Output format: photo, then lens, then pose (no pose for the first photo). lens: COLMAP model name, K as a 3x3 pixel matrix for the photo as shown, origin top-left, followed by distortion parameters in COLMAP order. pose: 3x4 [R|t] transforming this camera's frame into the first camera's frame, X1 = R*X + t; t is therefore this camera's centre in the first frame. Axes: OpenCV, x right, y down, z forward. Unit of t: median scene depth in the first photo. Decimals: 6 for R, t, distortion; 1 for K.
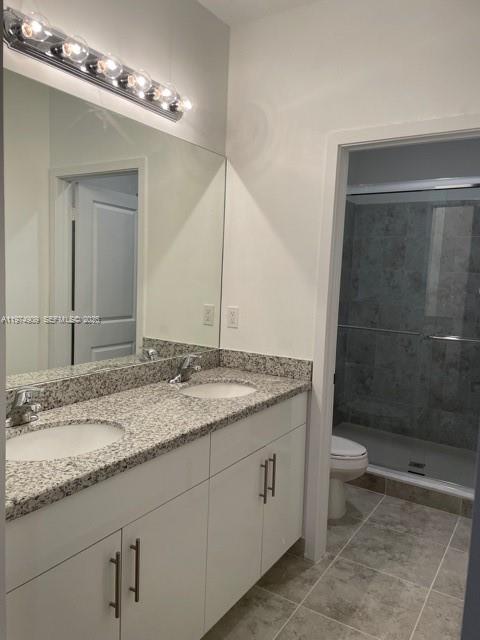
lens RADIAL K [[482.8, 0, 235.1], [0, 482.8, 320.2], [0, 0, 1]] dist [0.054730, -0.032041]
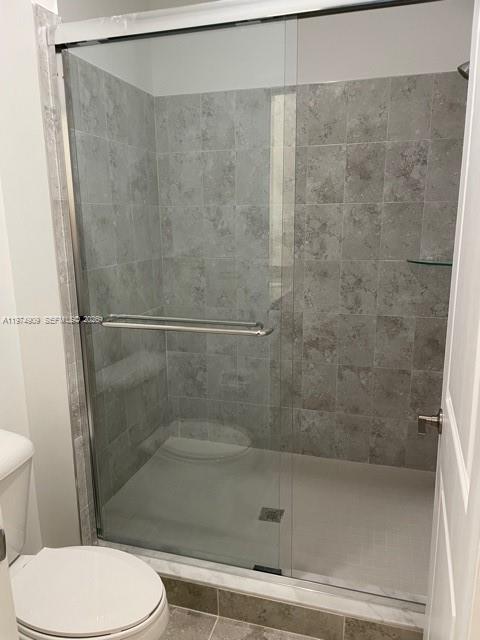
lens RADIAL K [[482.8, 0, 240.9], [0, 482.8, 323.4], [0, 0, 1]] dist [0.054730, -0.032041]
pose [[0.955378, -0.104871, 0.276142, 0.162634], [0.074081, 0.990043, 0.119692, -0.023926], [-0.285945, -0.093895, 0.953635, 0.377063]]
